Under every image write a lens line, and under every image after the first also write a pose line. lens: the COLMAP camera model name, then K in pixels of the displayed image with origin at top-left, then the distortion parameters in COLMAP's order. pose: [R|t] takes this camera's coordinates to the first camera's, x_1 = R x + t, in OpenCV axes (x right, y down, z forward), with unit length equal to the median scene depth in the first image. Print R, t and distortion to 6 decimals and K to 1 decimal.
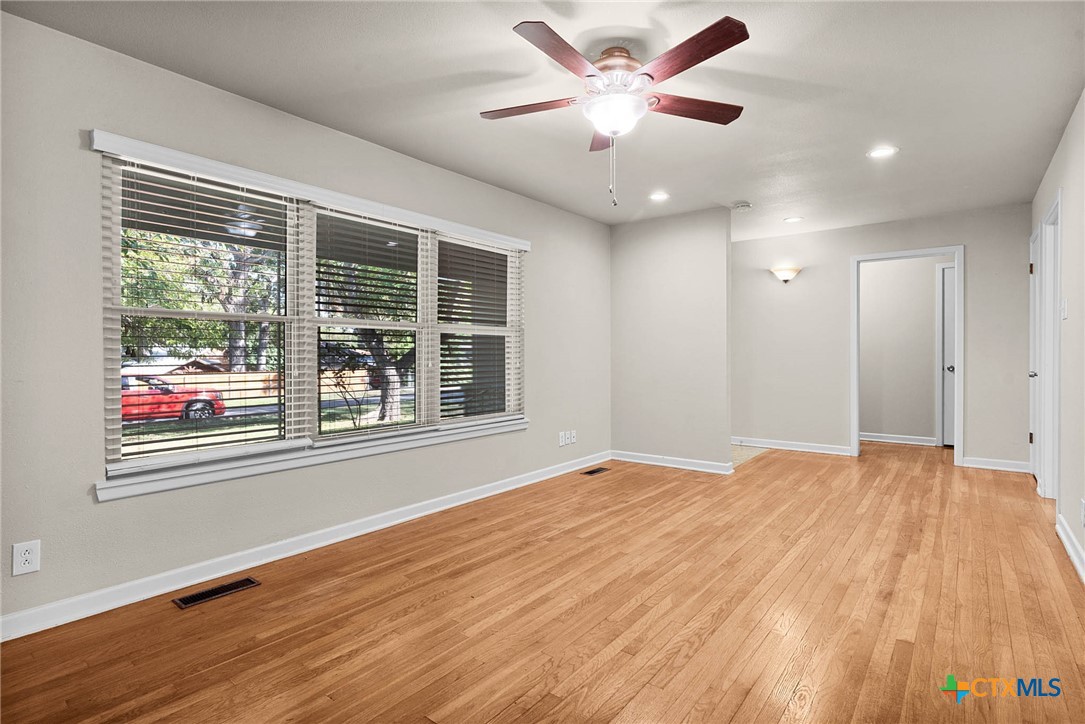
lens RADIAL K [[542.1, 0, 548.4], [0, 542.1, 359.0], [0, 0, 1]] dist [-0.002242, -0.000557]
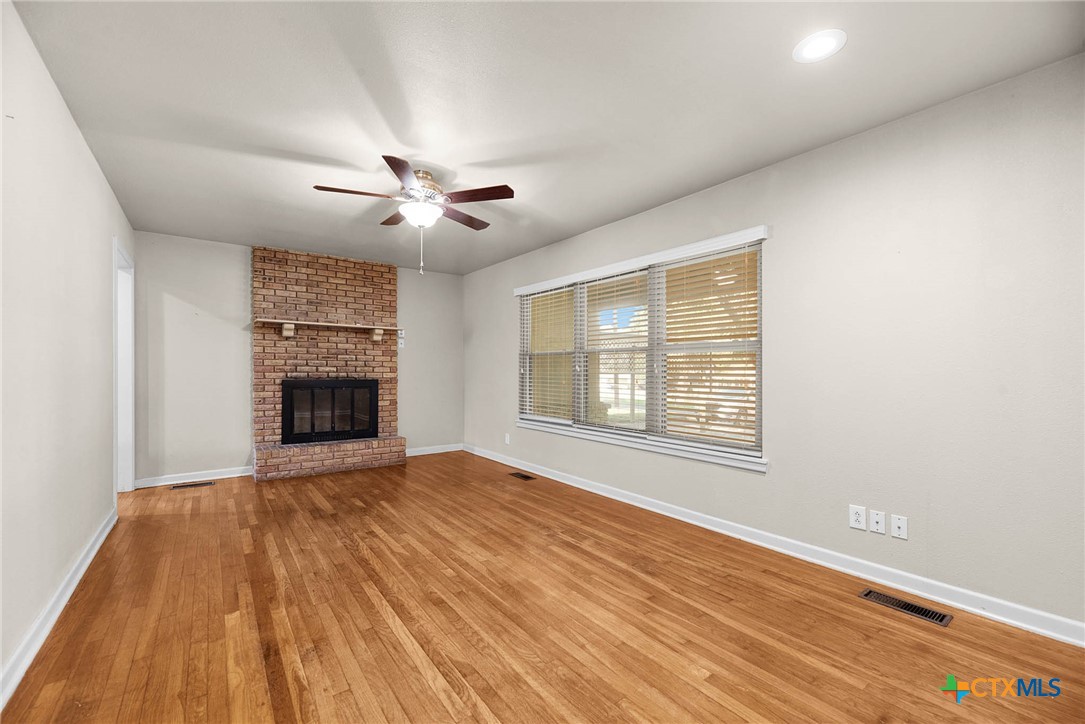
lens RADIAL K [[455.3, 0, 545.3], [0, 455.3, 369.2], [0, 0, 1]] dist [-0.001678, -0.000269]
pose [[-0.274259, -0.001100, -0.961655, 0.981363], [-0.011404, 0.999933, 0.002109, -0.018706], [0.961588, 0.011545, -0.274253, 1.320879]]
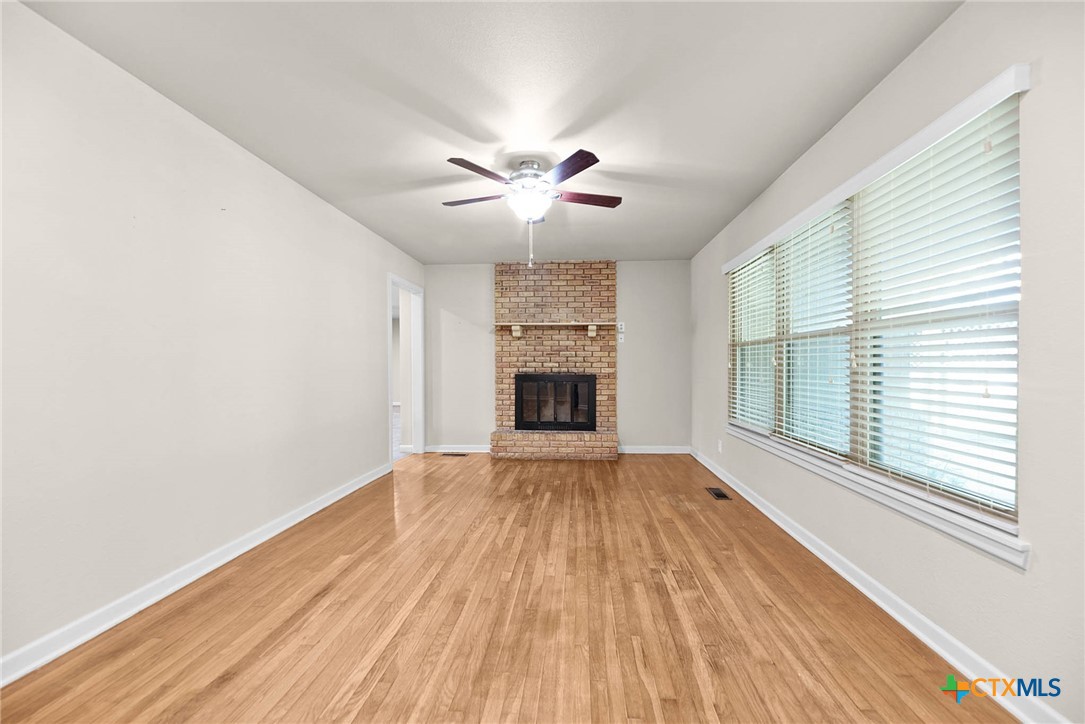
lens RADIAL K [[455.3, 0, 545.3], [0, 455.3, 369.2], [0, 0, 1]] dist [-0.001678, -0.000269]
pose [[-0.837727, 0.007836, -0.546034, 0.605768], [-0.001150, 0.999869, 0.016114, -0.017944], [0.546089, 0.014127, -0.837608, 1.624692]]
